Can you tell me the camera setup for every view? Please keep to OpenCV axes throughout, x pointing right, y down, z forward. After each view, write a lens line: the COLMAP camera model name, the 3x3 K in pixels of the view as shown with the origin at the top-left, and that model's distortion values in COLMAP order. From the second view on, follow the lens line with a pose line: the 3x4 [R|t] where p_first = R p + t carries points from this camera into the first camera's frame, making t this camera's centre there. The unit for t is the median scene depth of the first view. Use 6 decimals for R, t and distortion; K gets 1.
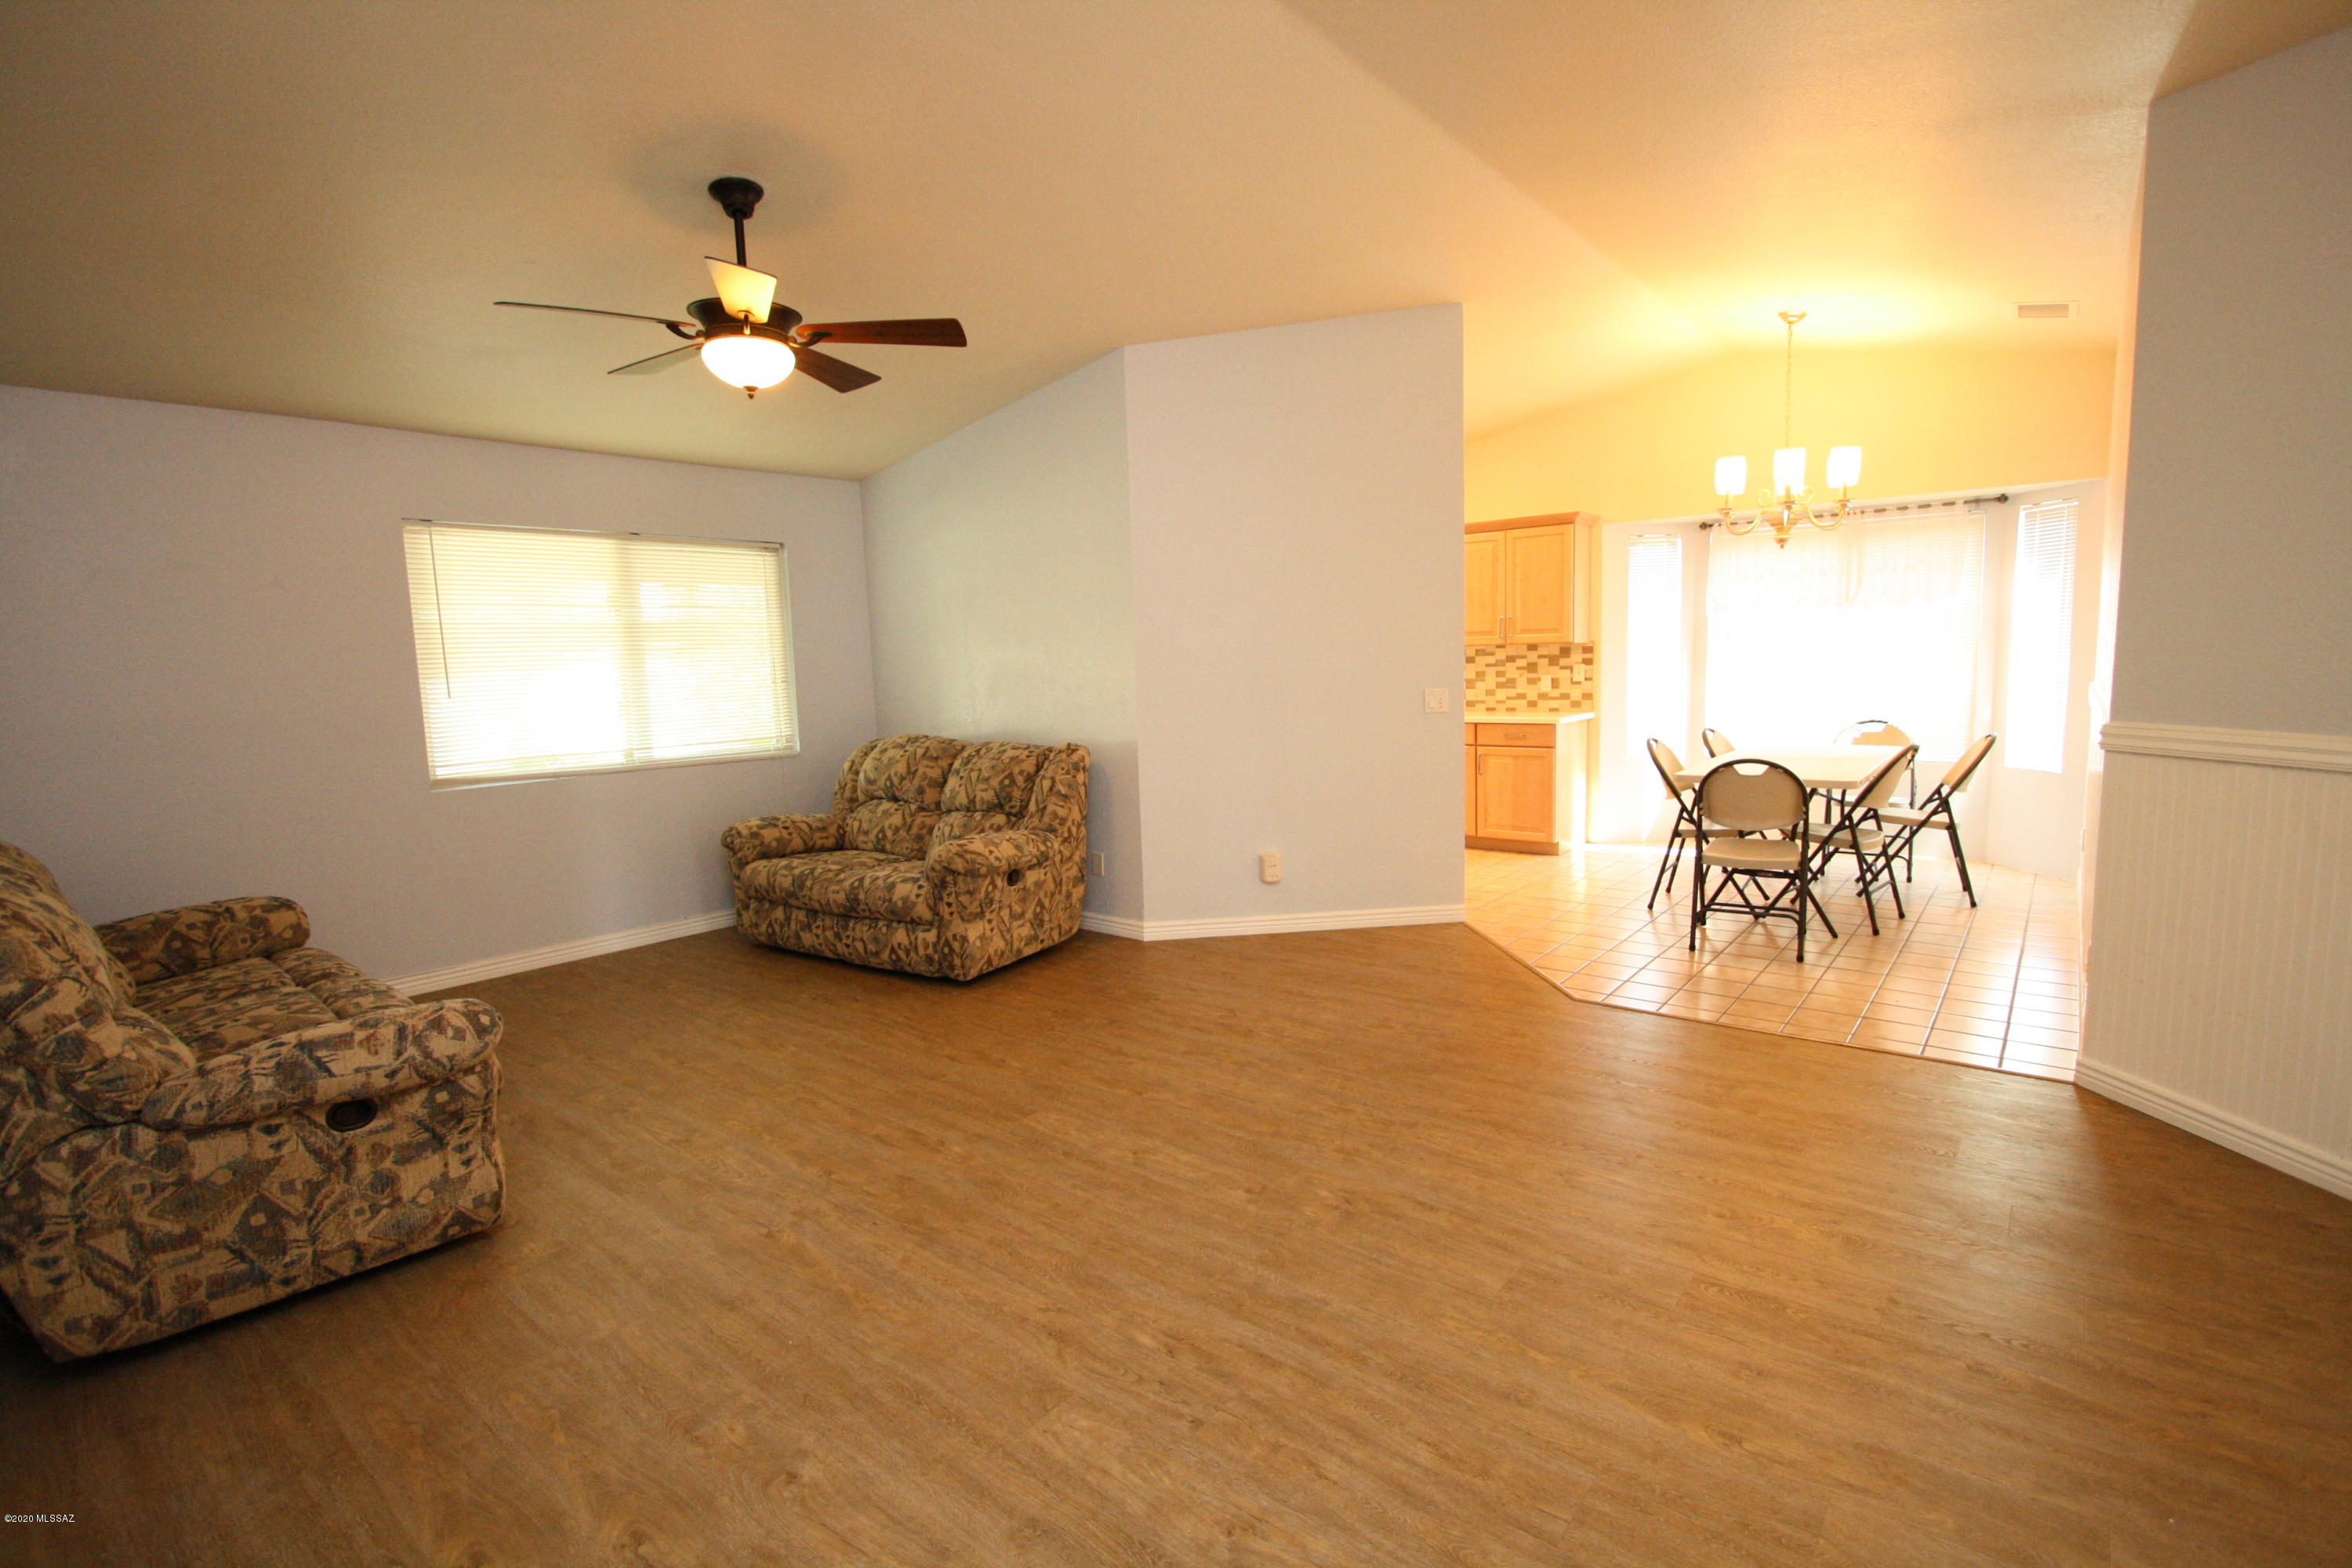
lens RADIAL K [[1099.0, 0, 1190.3], [0, 1099.0, 789.8], [0, 0, 1]] dist [-0.016660, 0.001726]
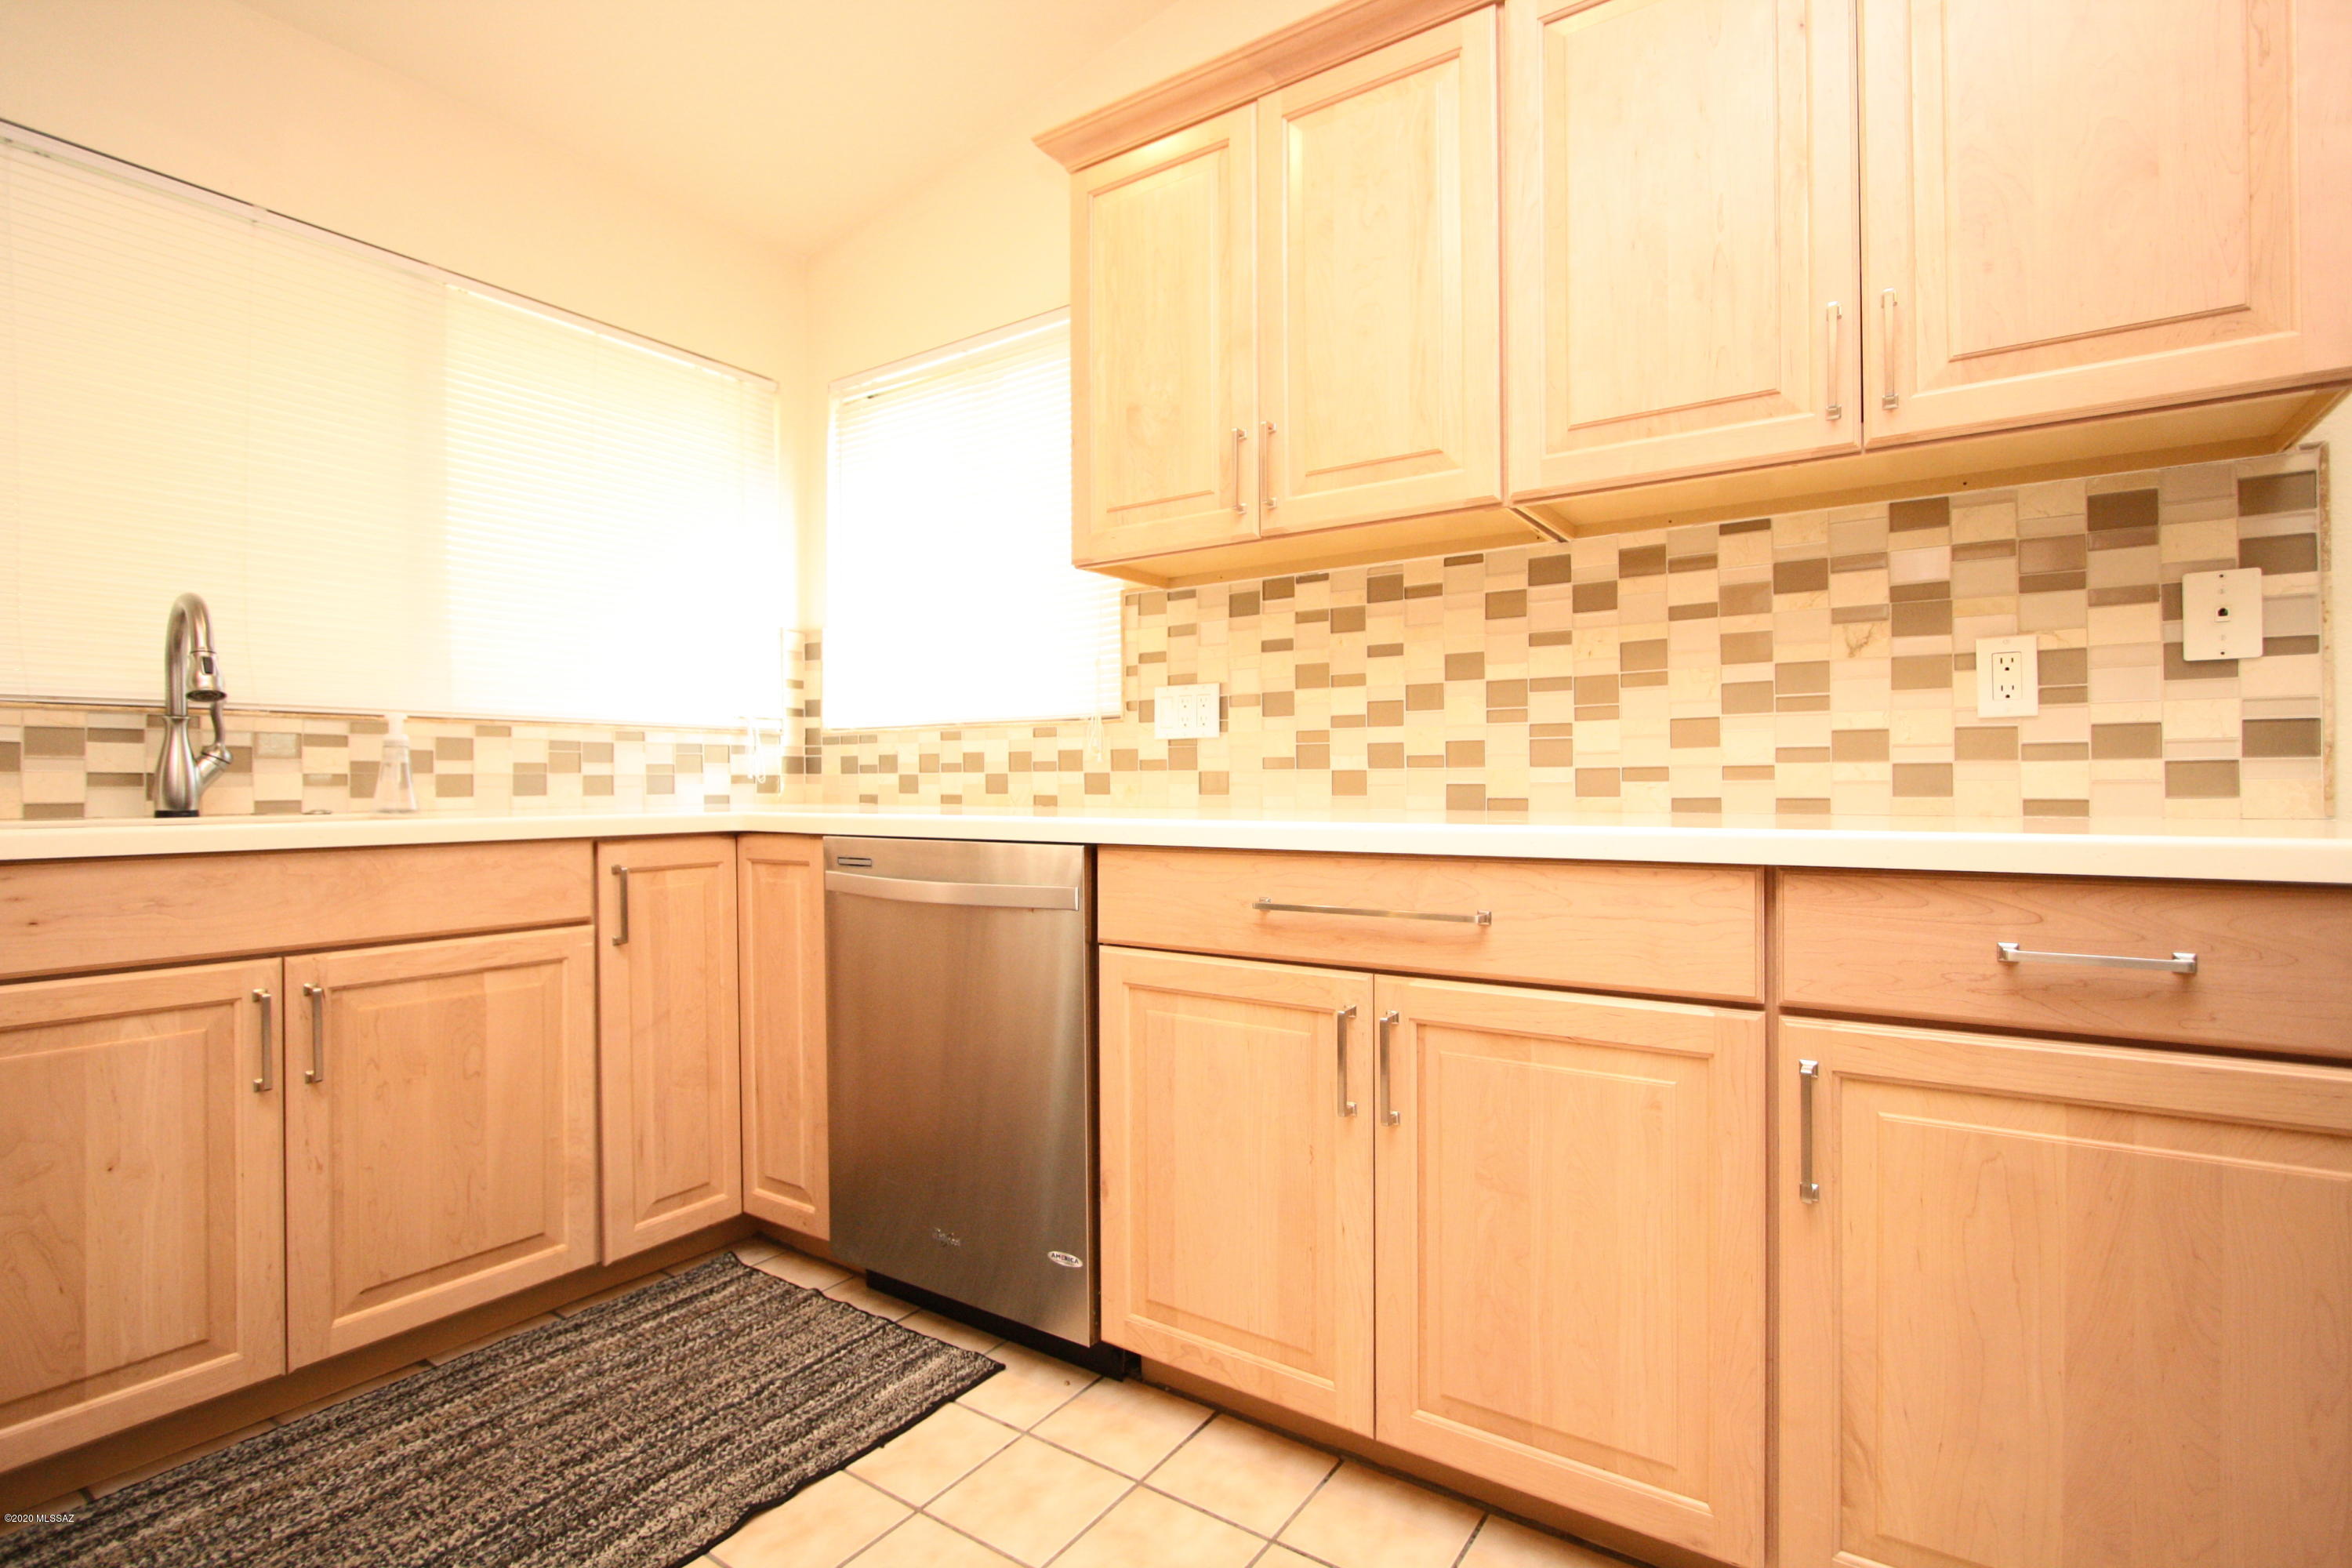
lens RADIAL K [[1099.0, 0, 1178.0], [0, 1099.0, 784.8], [0, 0, 1]] dist [-0.016660, 0.001726]
pose [[0.995841, 0.024299, 0.087808, 0.331525], [-0.013610, 0.992639, -0.120343, -0.110110], [-0.090085, 0.118648, 0.988841, 1.775478]]
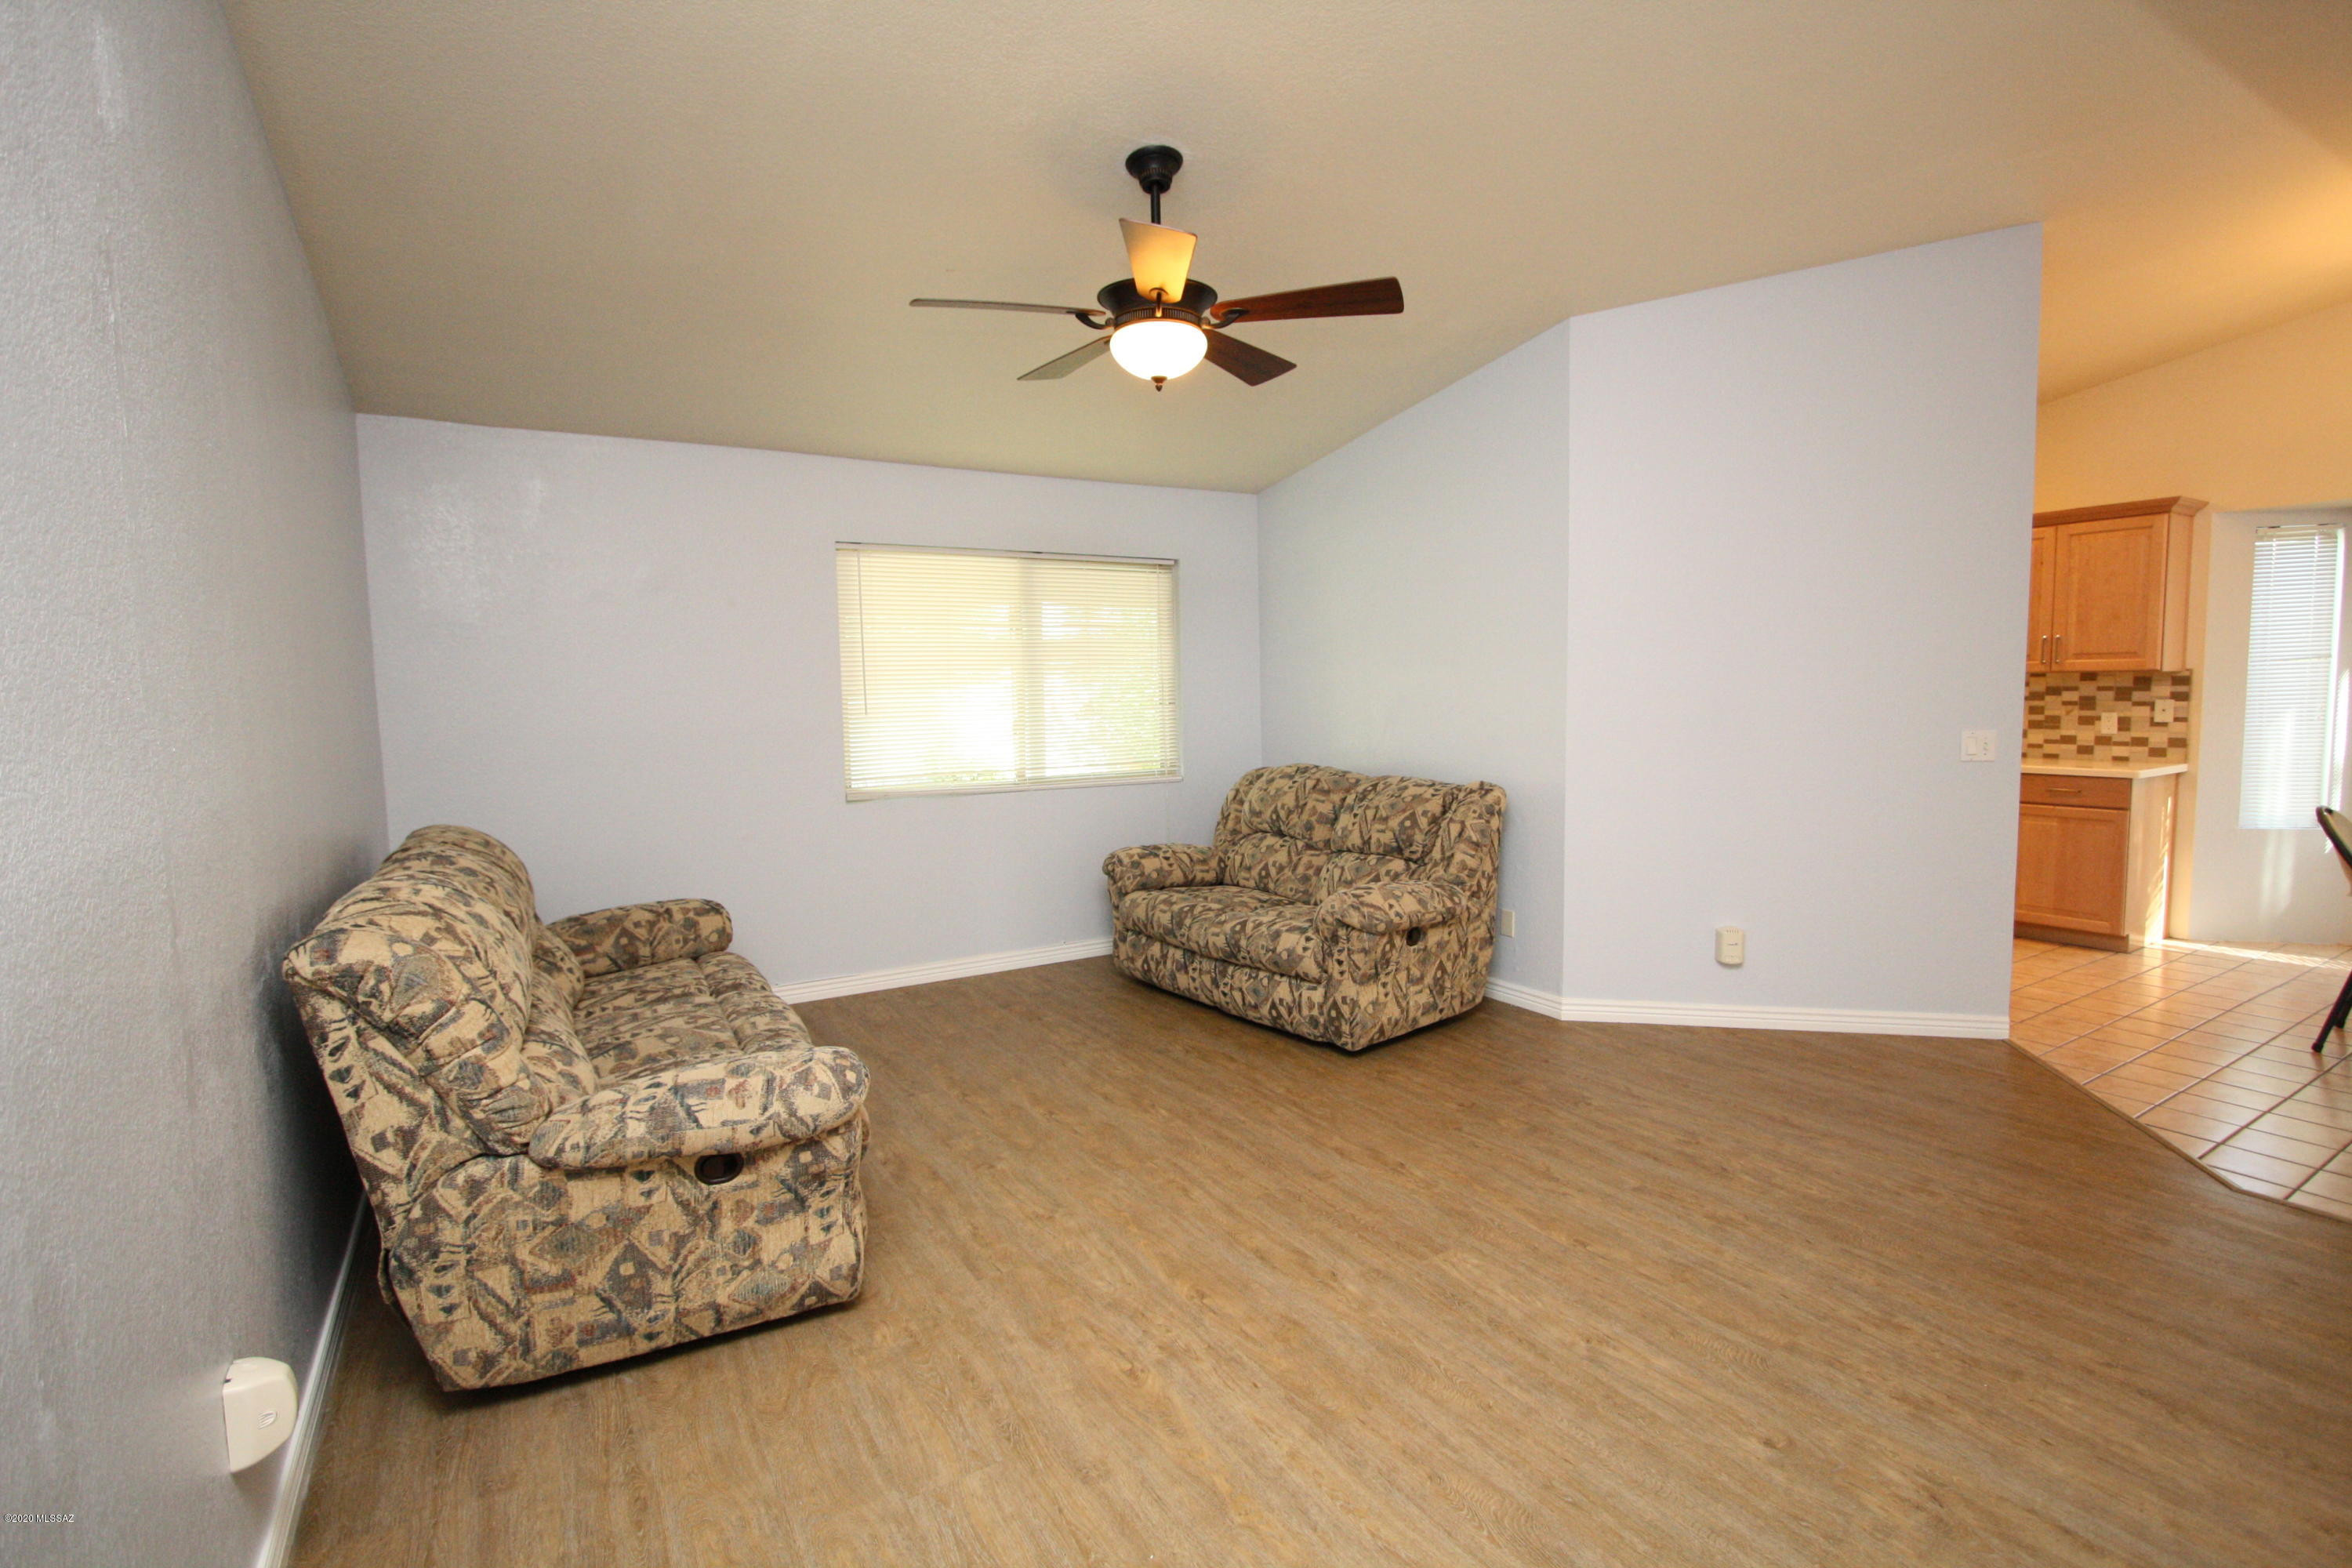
lens RADIAL K [[1099.0, 0, 1179.2], [0, 1099.0, 789.3], [0, 0, 1]] dist [-0.016660, 0.001726]
pose [[0.942699, 0.043810, -0.330756, -0.072937], [-0.050575, 0.998650, -0.011872, -0.021365], [0.329789, 0.027920, 0.943642, 0.163663]]
